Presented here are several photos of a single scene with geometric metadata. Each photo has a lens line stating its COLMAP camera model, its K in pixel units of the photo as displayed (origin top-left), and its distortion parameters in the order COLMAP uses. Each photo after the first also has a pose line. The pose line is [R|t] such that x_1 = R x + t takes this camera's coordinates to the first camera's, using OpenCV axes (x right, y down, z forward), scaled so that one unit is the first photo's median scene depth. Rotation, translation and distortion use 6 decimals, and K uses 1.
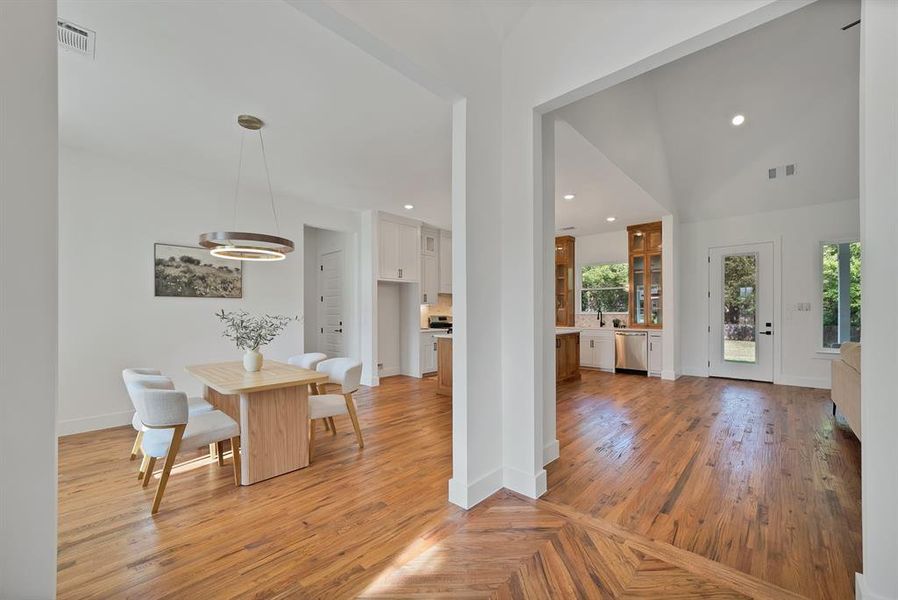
lens RADIAL K [[355.4, 0, 447.2], [0, 355.4, 310.9], [0, 0, 1]] dist [-0.002412, -0.000071]
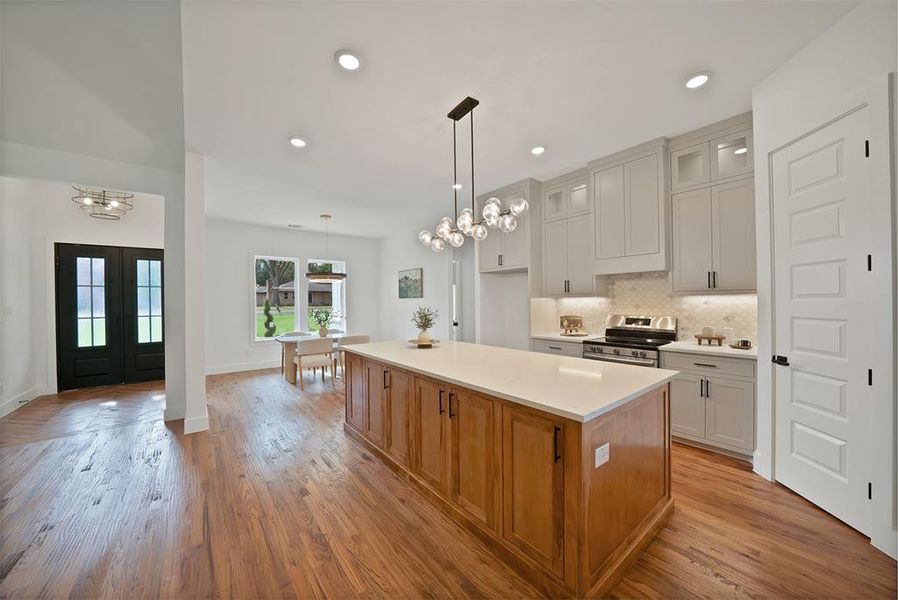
lens RADIAL K [[320.6, 0, 447.4], [0, 320.6, 300.7], [0, 0, 1]] dist [-0.020804, 0.000298]
pose [[-0.137224, 0.003606, -0.990533, 0.730332], [0.016089, 0.999870, 0.001411, -0.020428], [0.990409, -0.015743, -0.137264, 1.189014]]
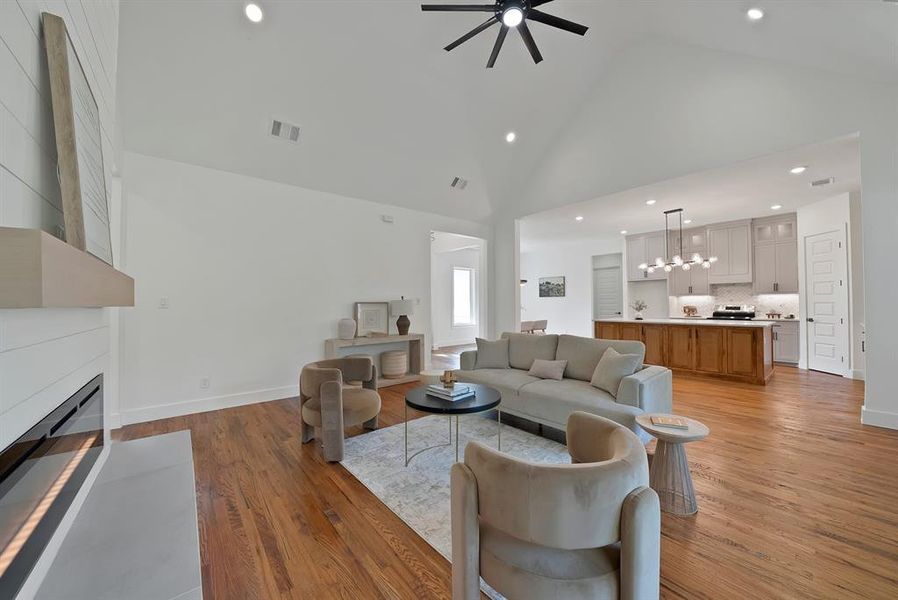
lens RADIAL K [[328.7, 0, 463.9], [0, 328.7, 302.0], [0, 0, 1]] dist [-0.017030, 0.000161]
pose [[-0.093858, 0.001209, -0.995585, 1.456377], [0.012985, 0.999916, -0.000010, -0.007933], [0.995501, -0.012928, -0.093866, 0.502641]]
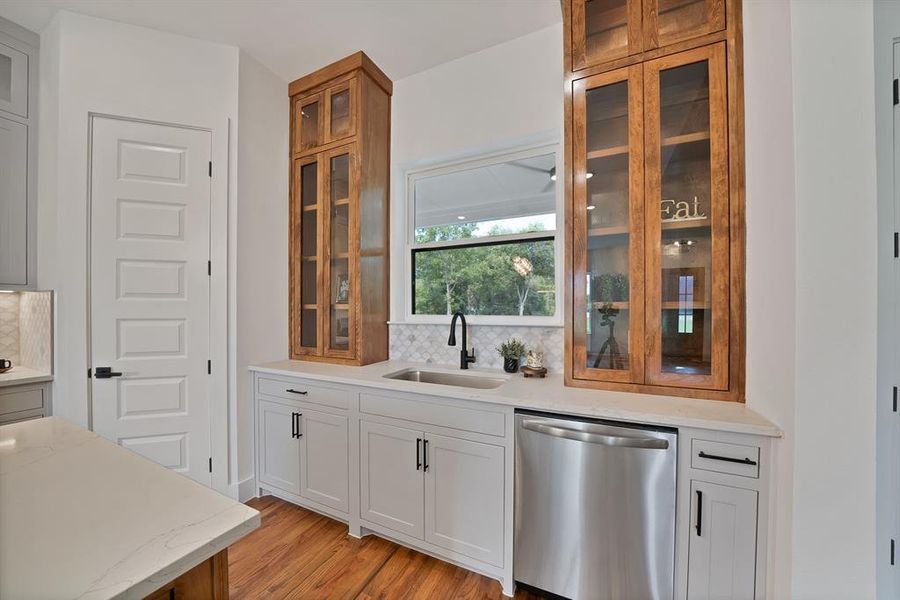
lens RADIAL K [[328.0, 0, 446.3], [0, 328.0, 310.2], [0, 0, 1]] dist [-0.019430, -0.000033]
pose [[0.954132, 0.003849, 0.299360, 0.508507], [-0.005863, 0.999966, 0.005829, -0.005429], [-0.299327, -0.007317, 0.954122, 1.122521]]
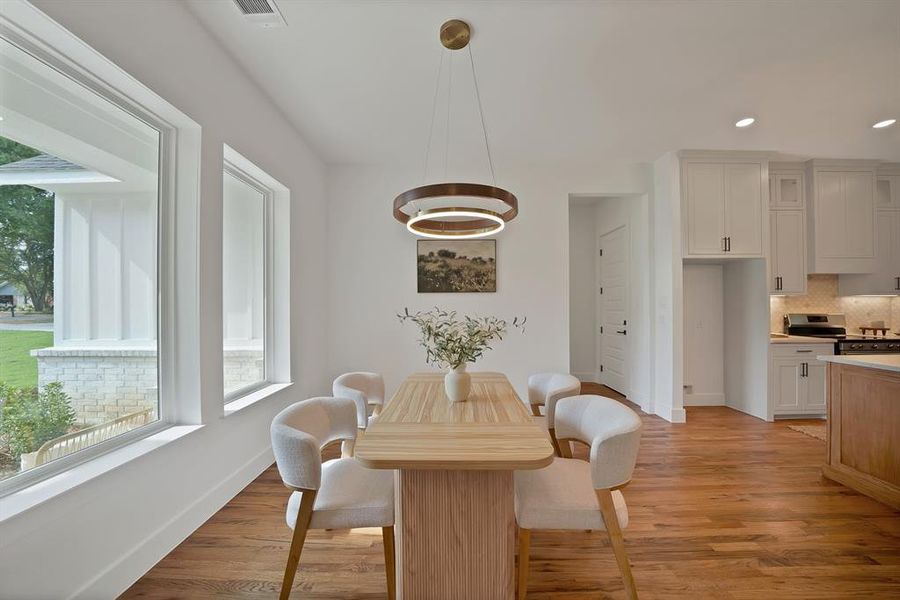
lens RADIAL K [[324.4, 0, 453.5], [0, 324.4, 305.3], [0, 0, 1]] dist [-0.020669, 0.000085]
pose [[0.684247, -0.001343, -0.729249, -0.064891], [0.004282, 0.999988, 0.002177, -0.005471], [0.729238, -0.004613, 0.684245, 0.347286]]
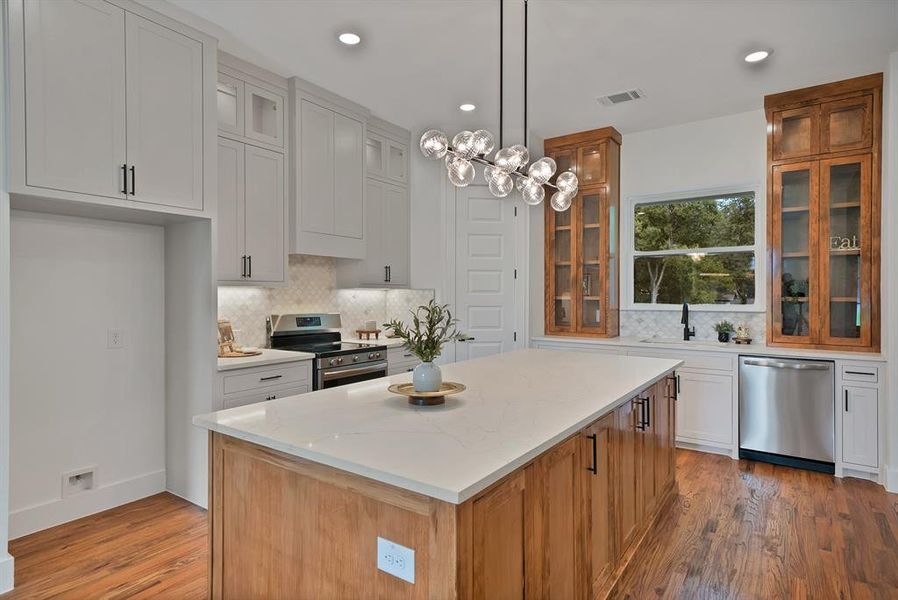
lens RADIAL K [[488.1, 0, 440.8], [0, 488.1, 293.8], [0, 0, 1]] dist [0.017569, 0.001473]
pose [[0.990253, 0.005376, 0.139174, 0.084436], [-0.005929, 0.999976, 0.003559, -0.016787], [-0.139152, -0.004349, 0.990261, 0.678912]]
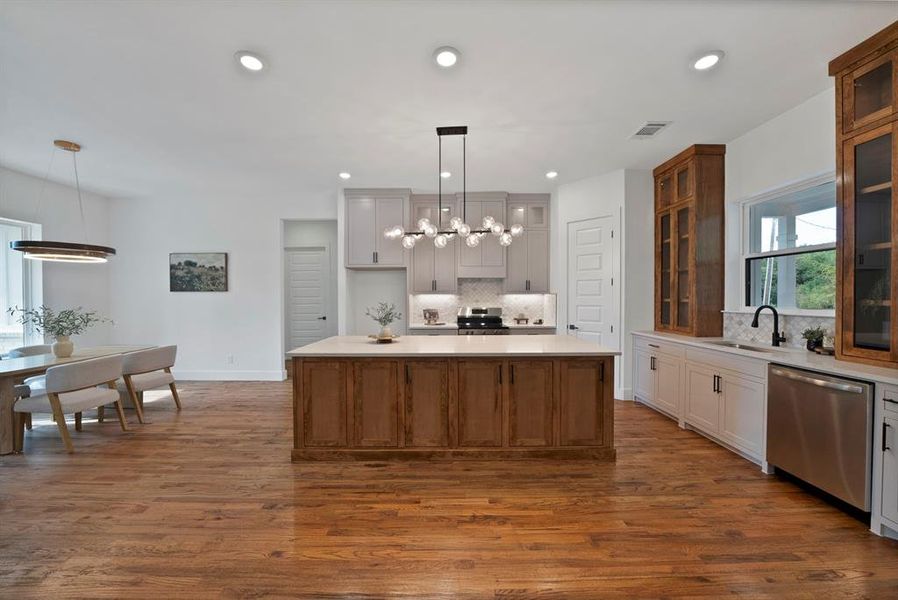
lens RADIAL K [[320.6, 0, 447.4], [0, 320.6, 300.7], [0, 0, 1]] dist [-0.020804, 0.000298]
pose [[0.691637, 0.010877, -0.722163, 0.646379], [0.002190, 0.999850, 0.017157, -0.019252], [0.722242, -0.013448, 0.691510, 0.726575]]
